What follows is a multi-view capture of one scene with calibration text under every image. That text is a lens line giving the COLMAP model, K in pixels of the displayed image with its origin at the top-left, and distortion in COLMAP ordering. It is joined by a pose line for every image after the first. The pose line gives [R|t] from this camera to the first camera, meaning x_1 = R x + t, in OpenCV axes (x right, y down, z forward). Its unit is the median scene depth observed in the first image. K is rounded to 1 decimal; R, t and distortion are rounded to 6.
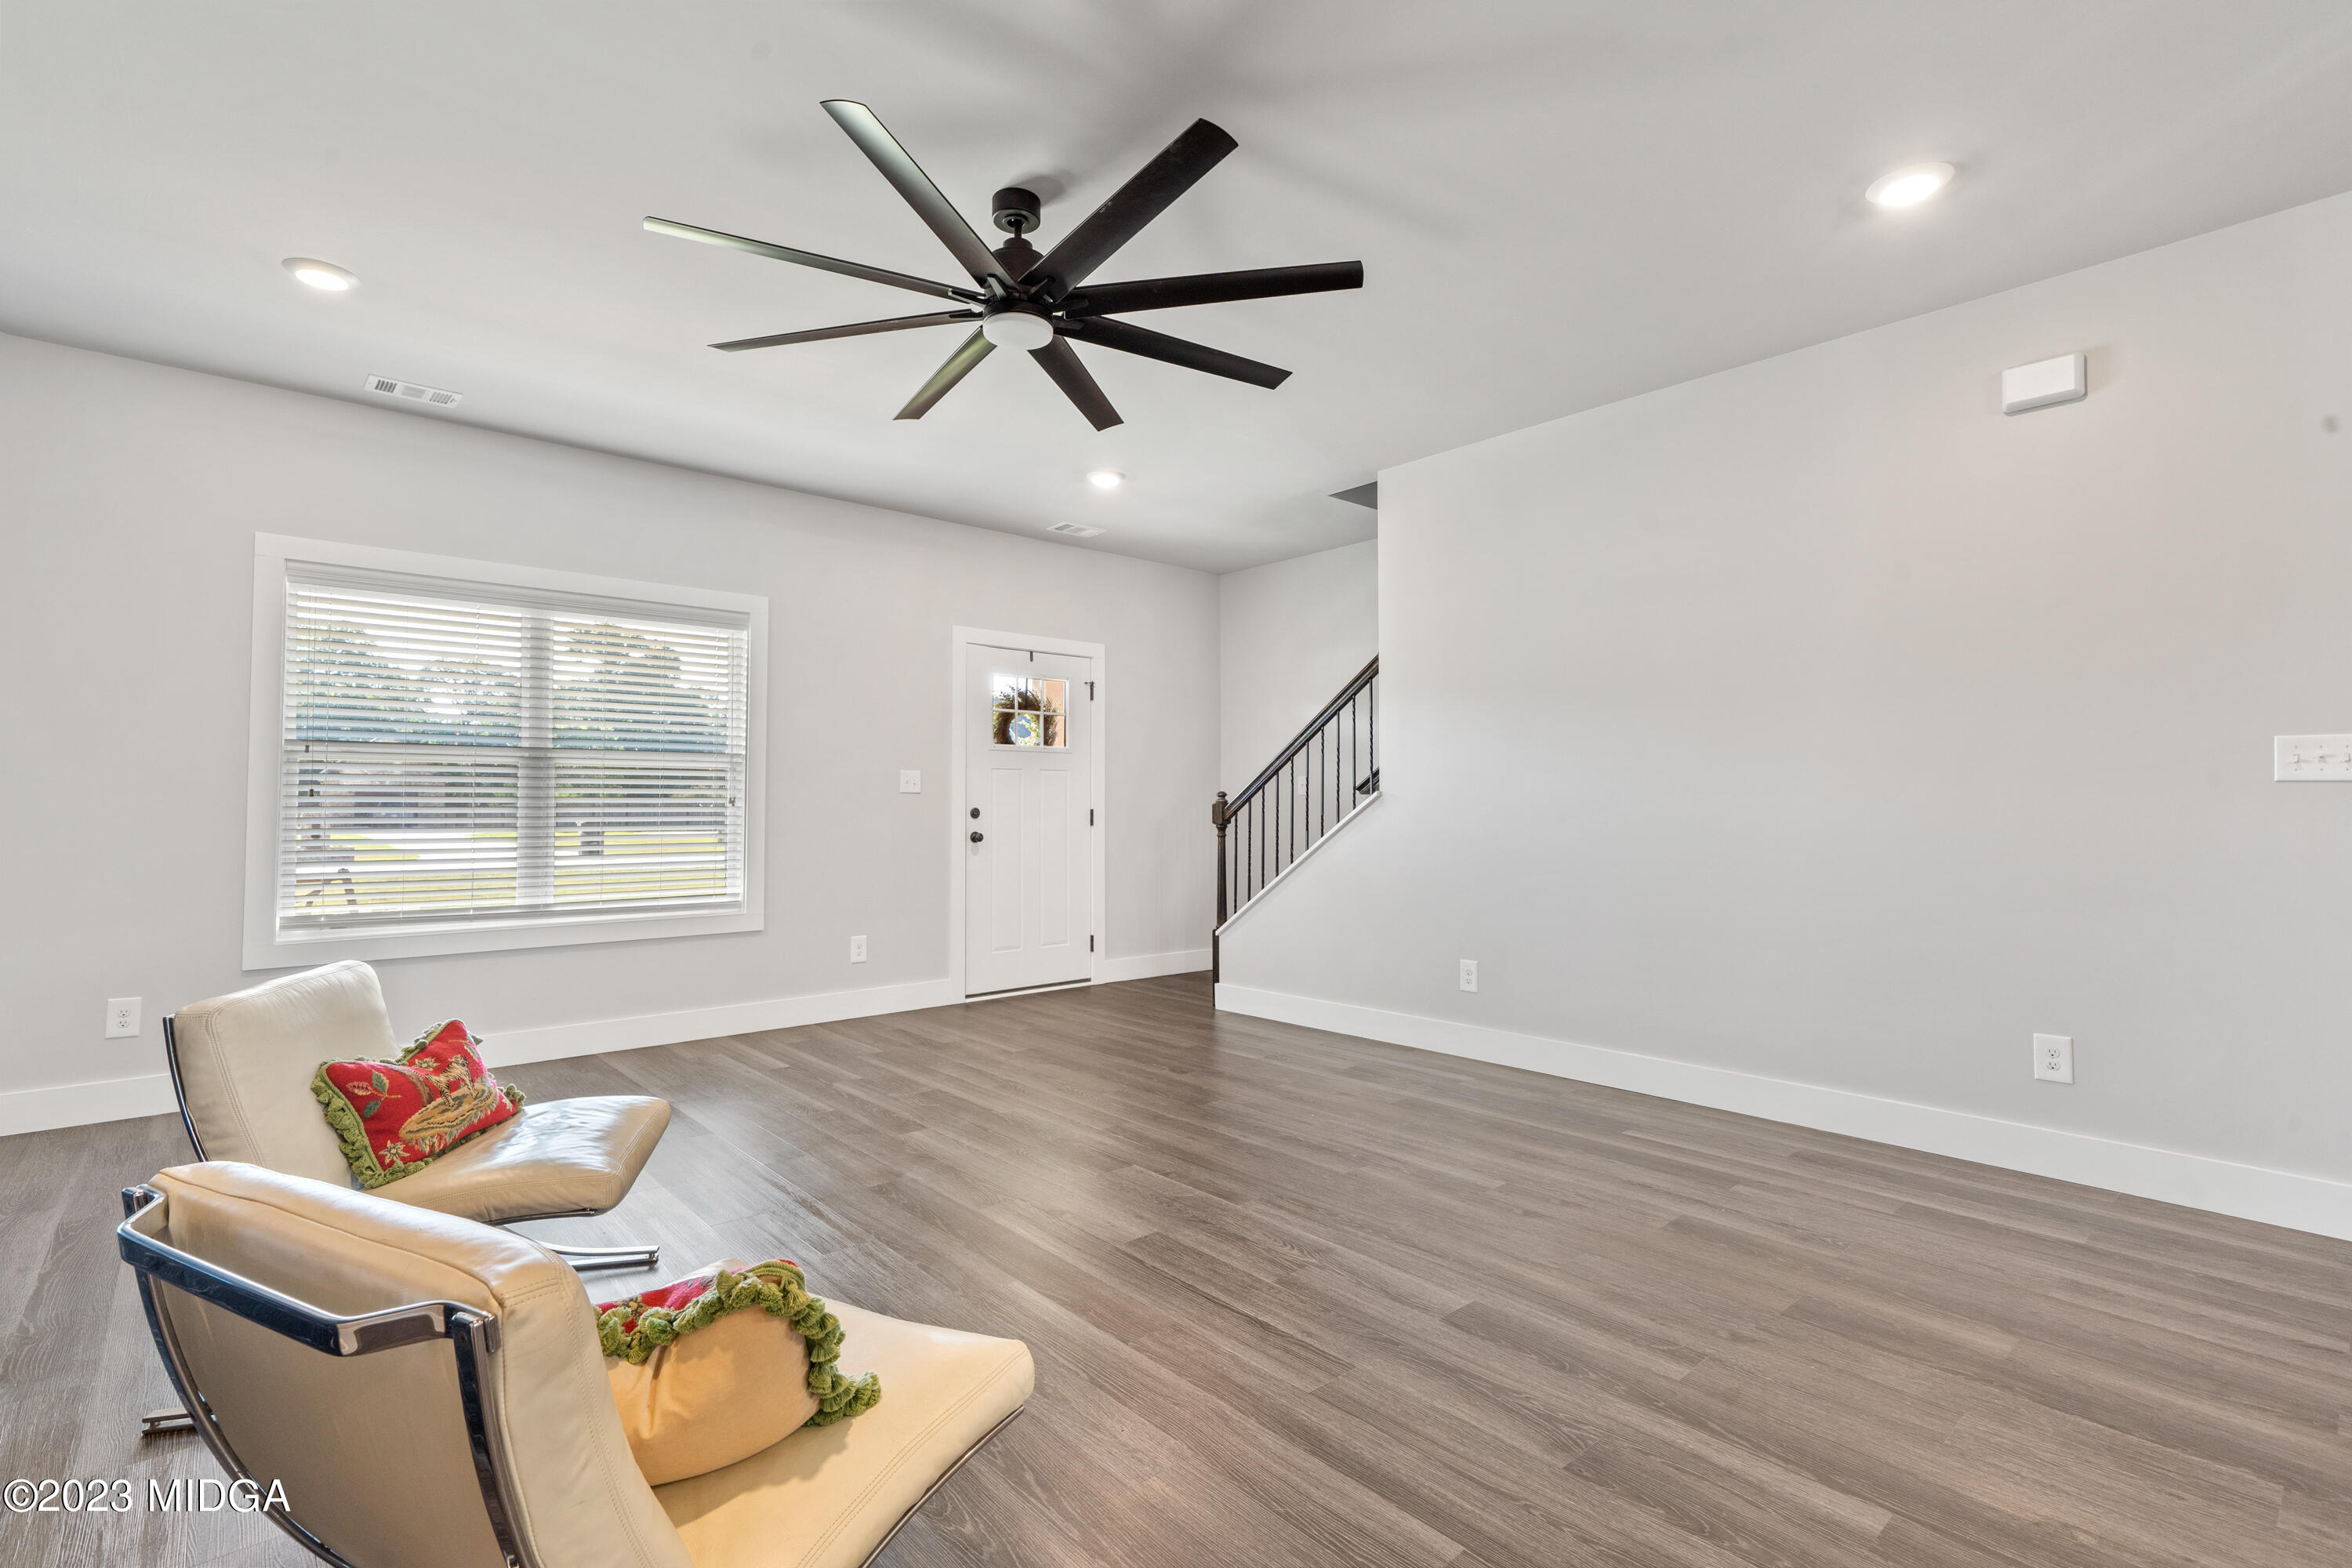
lens RADIAL K [[1079.0, 0, 1141.2], [0, 1079.0, 790.3], [0, 0, 1]] dist [0.001731, -0.000446]
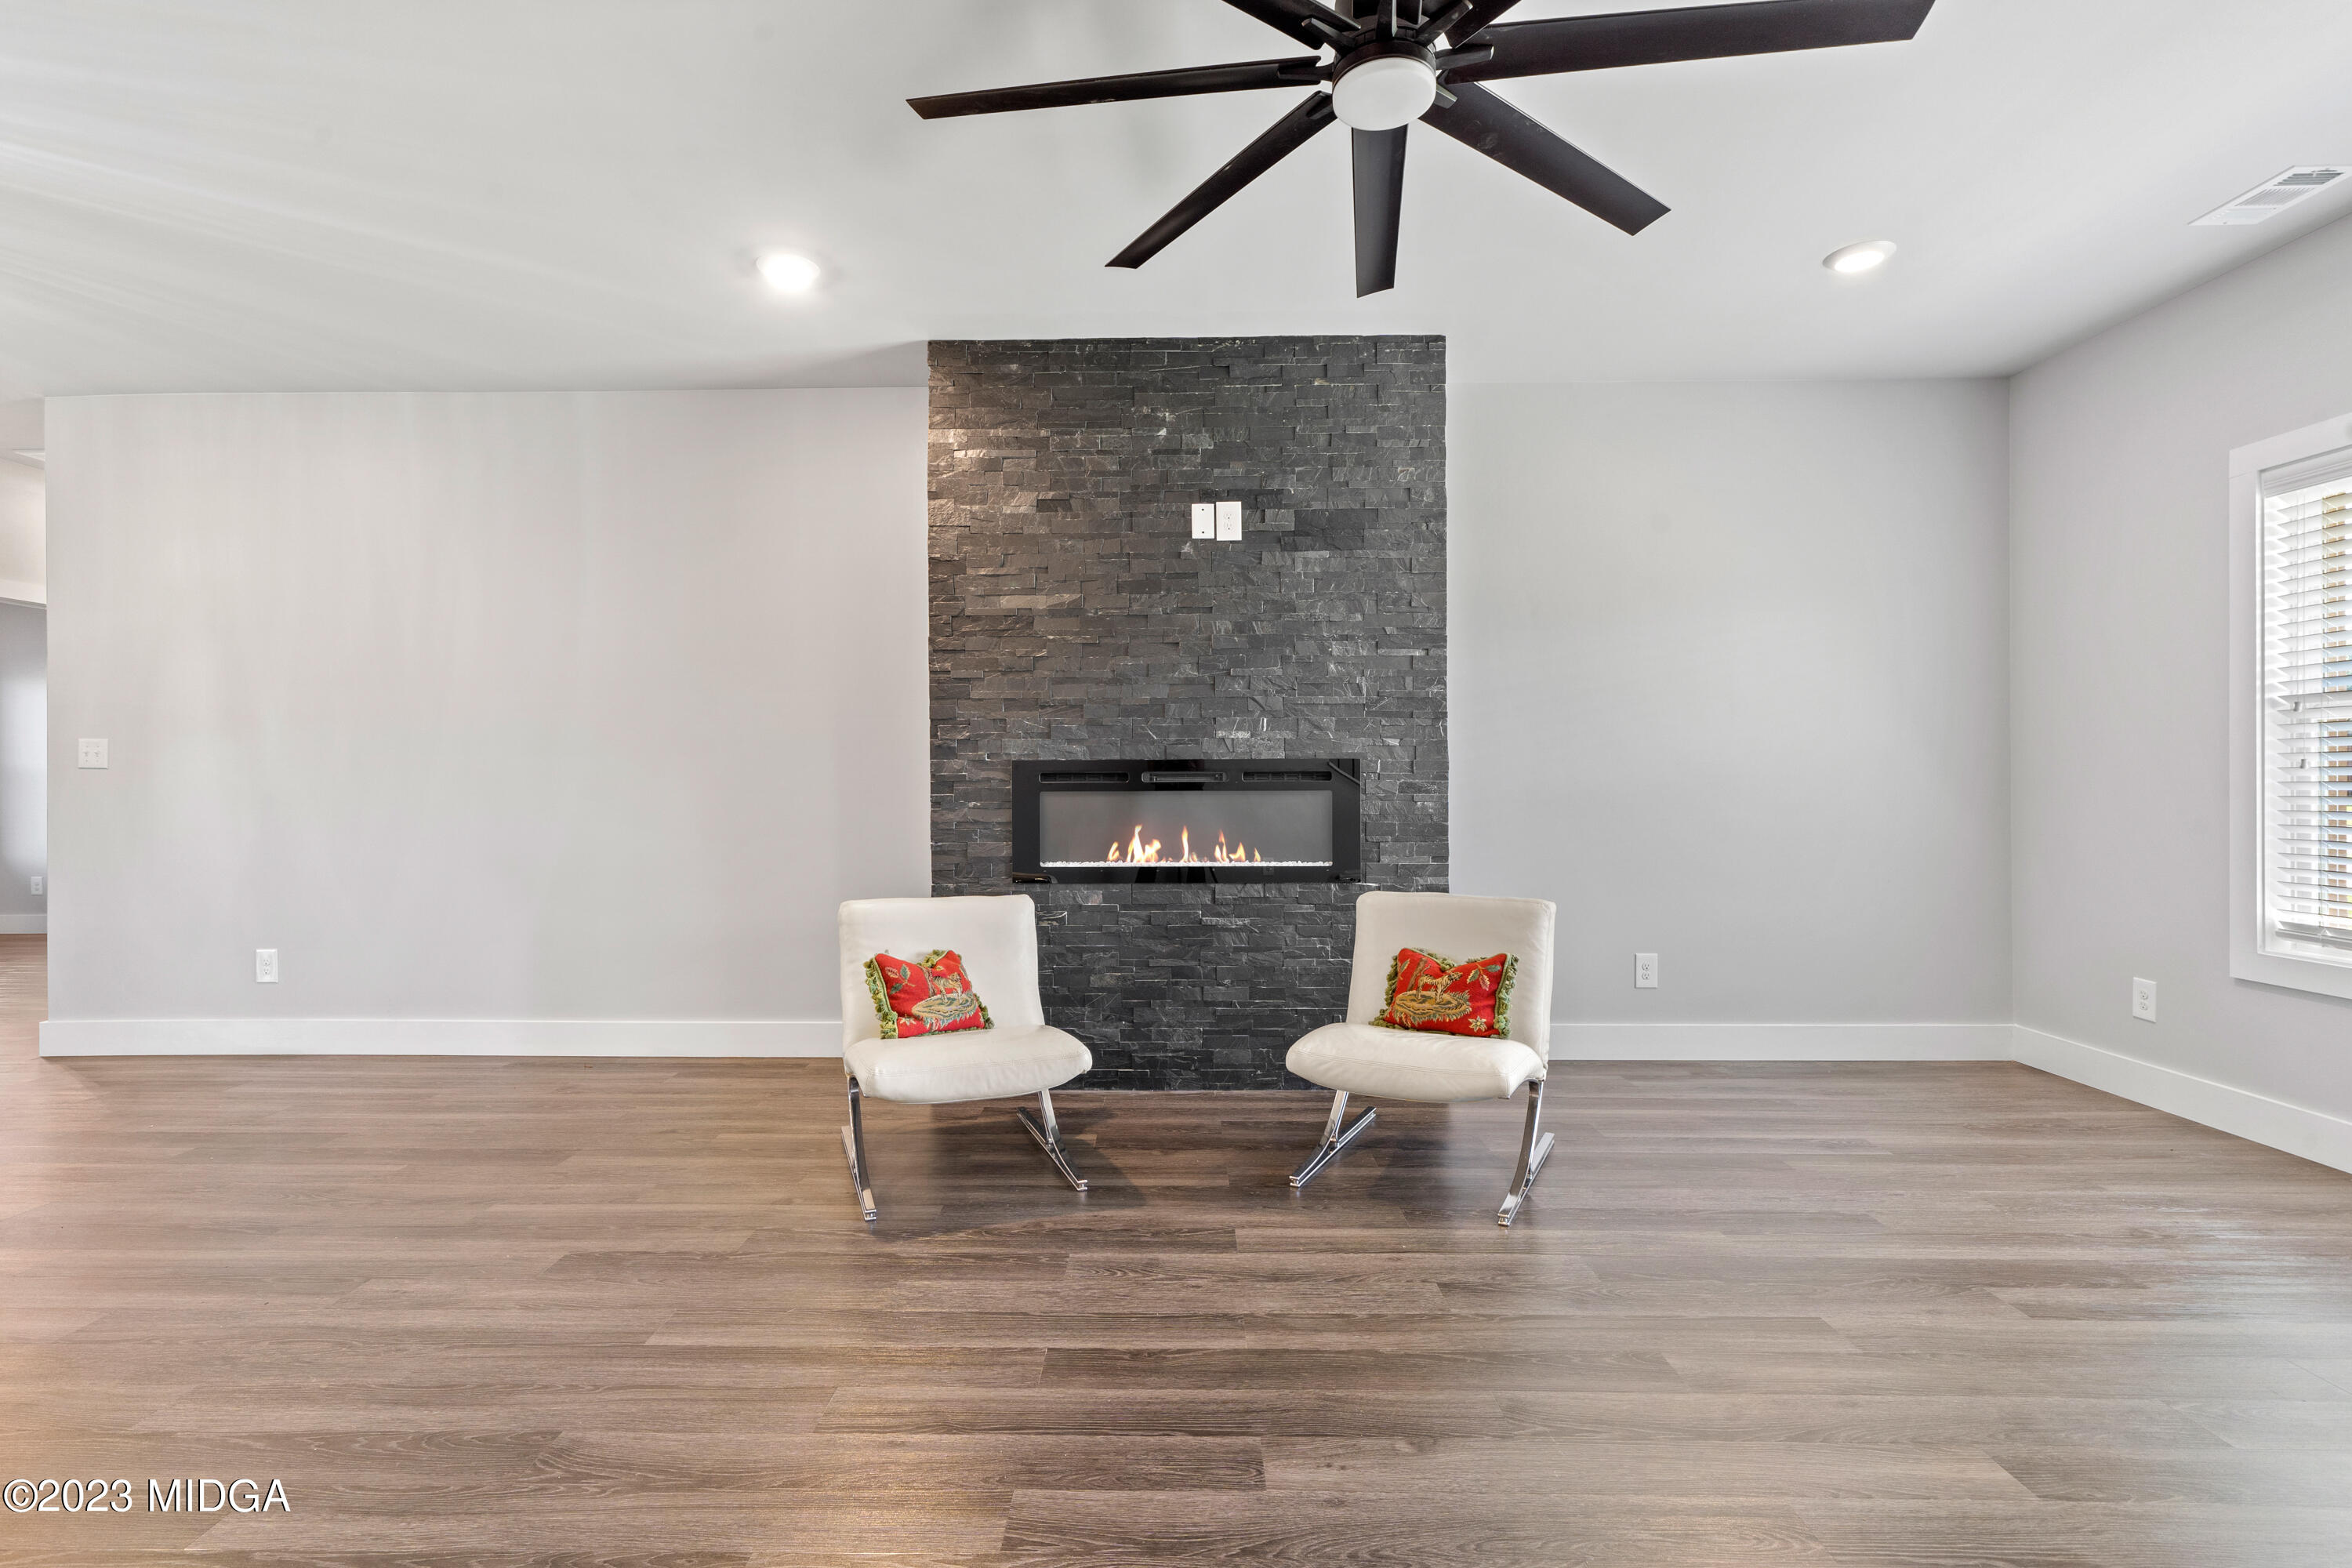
lens RADIAL K [[1079.0, 0, 1166.2], [0, 1079.0, 772.8], [0, 0, 1]] dist [0.001731, -0.000446]
pose [[-0.652456, -0.002327, -0.757823, 0.282618], [0.013724, 0.999795, -0.014886, 0.008223], [0.757702, -0.020112, -0.652290, 0.752546]]
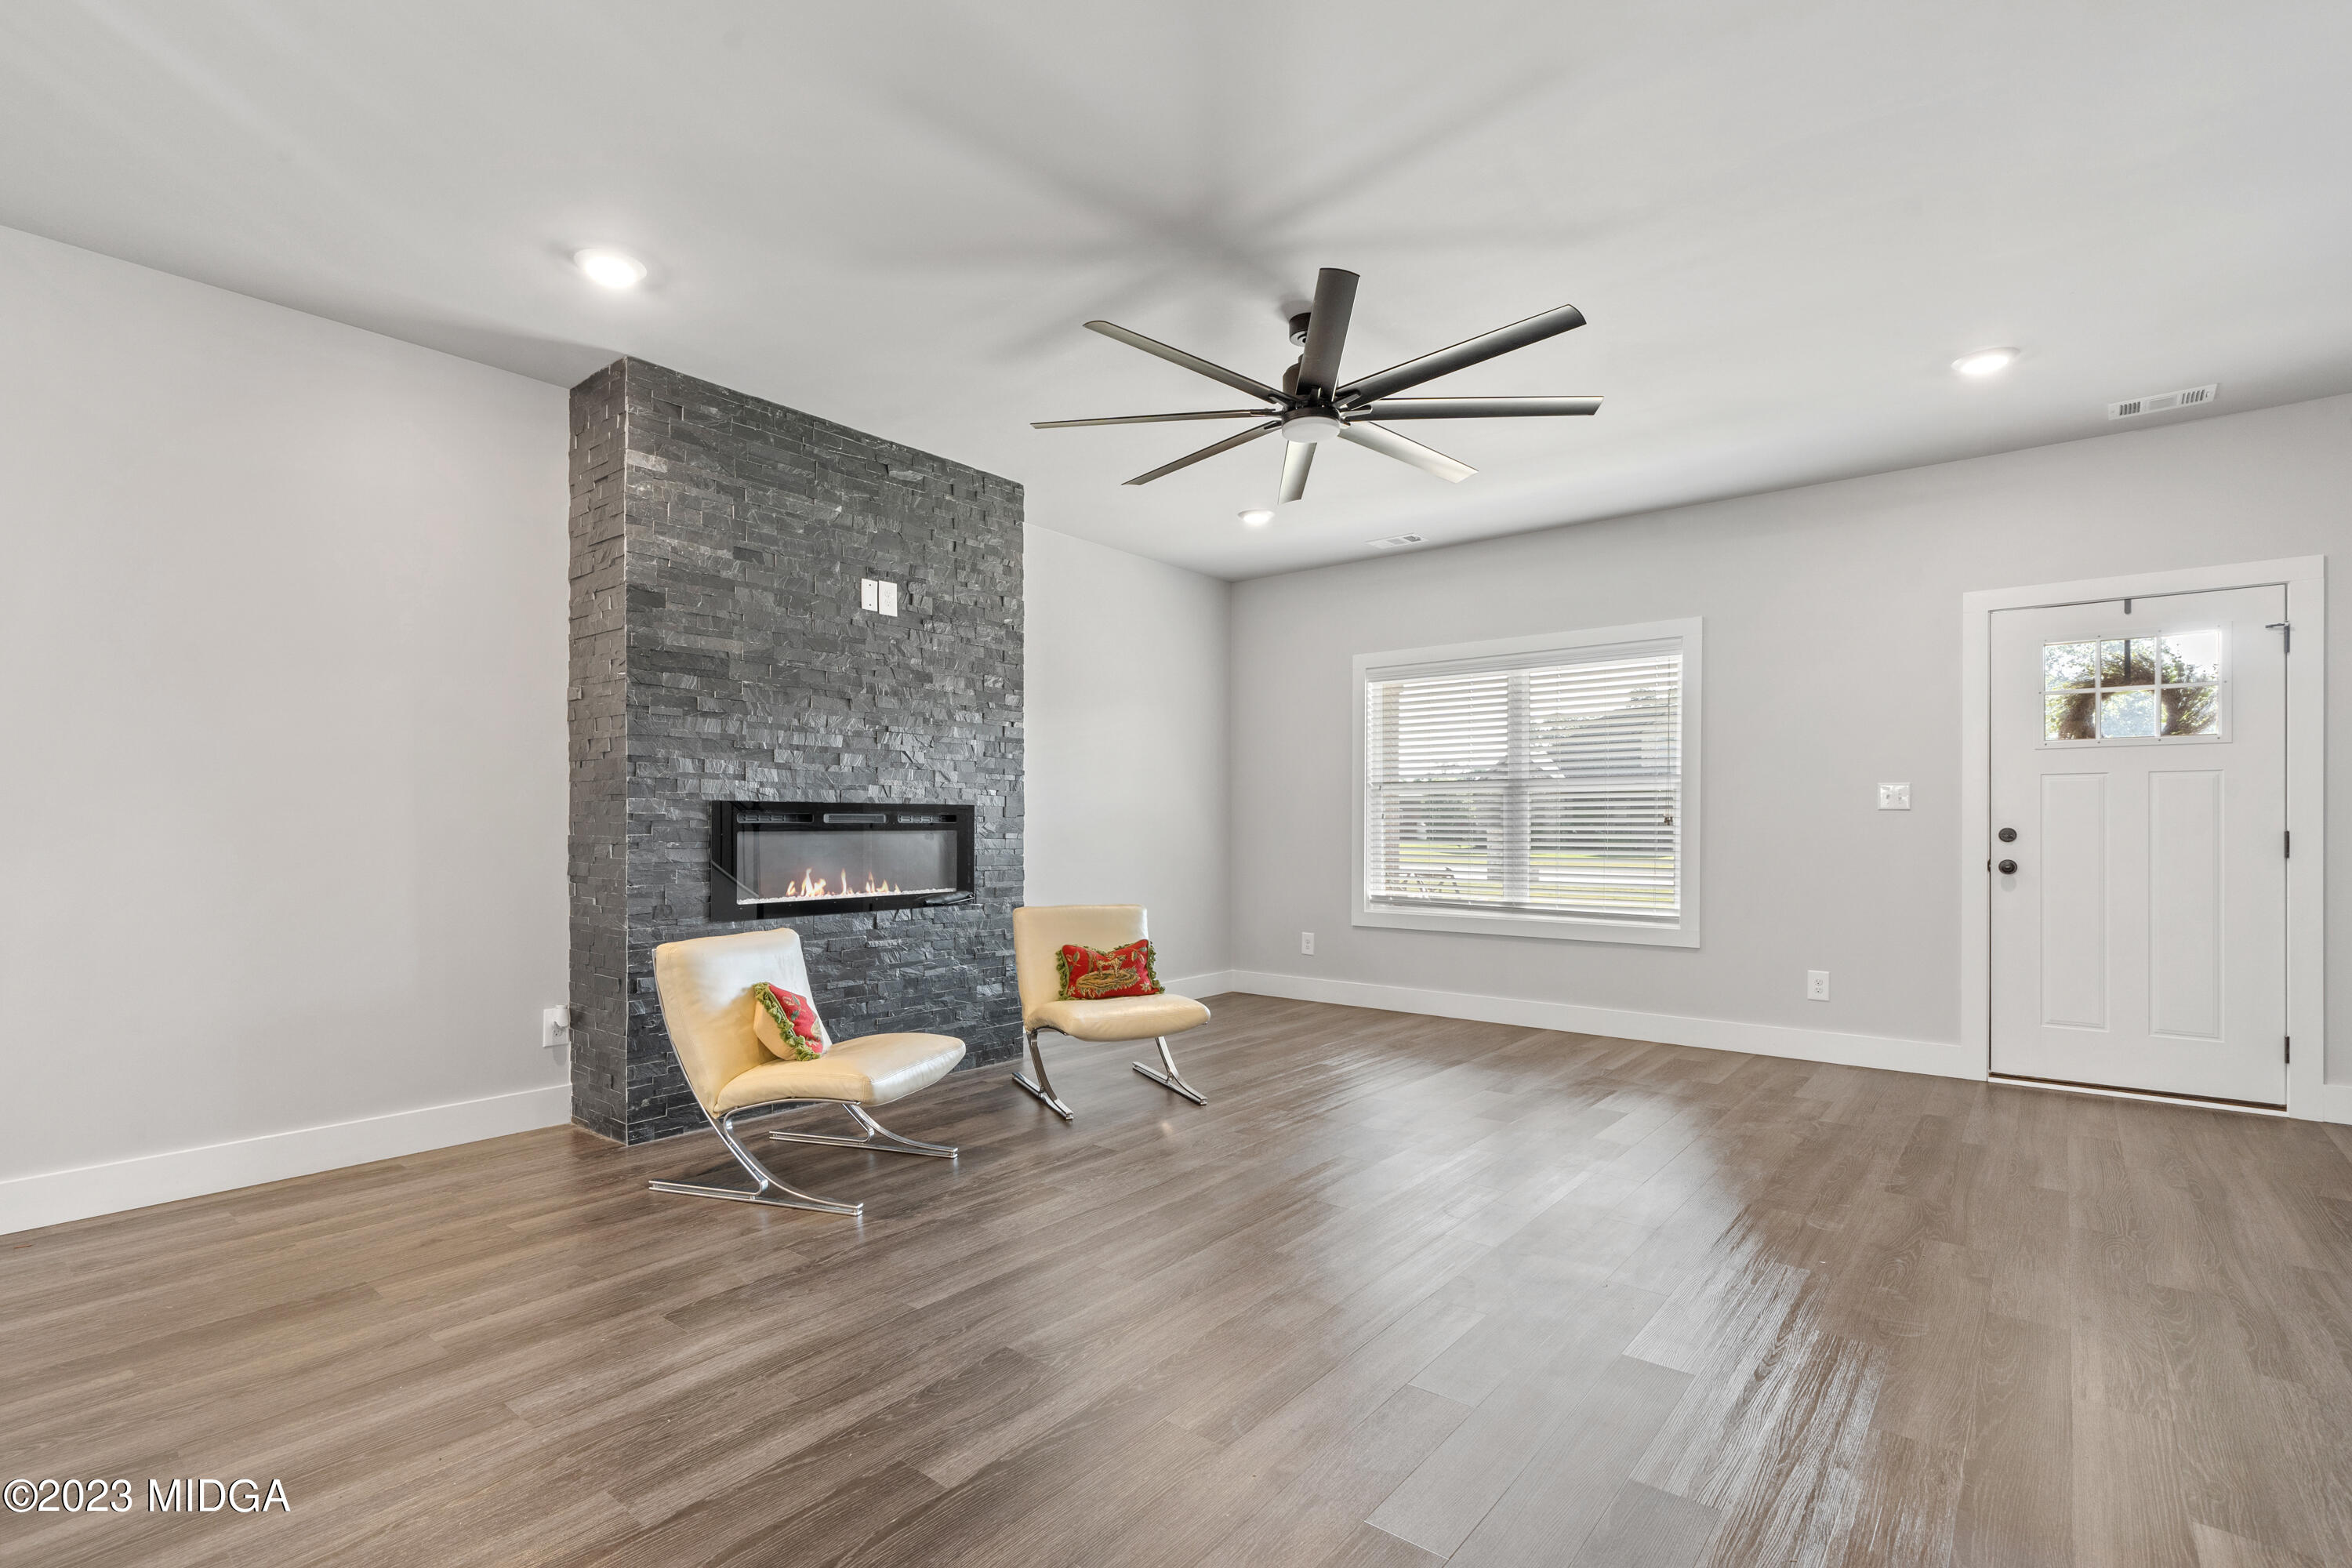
lens RADIAL K [[1079.0, 0, 1143.2], [0, 1079.0, 822.1], [0, 0, 1]] dist [0.001731, -0.000446]
pose [[0.170007, -0.001508, -0.985442, 0.591146], [0.012344, 0.999924, 0.000599, 0.005018], [0.985366, -0.012266, 0.170012, 0.337268]]
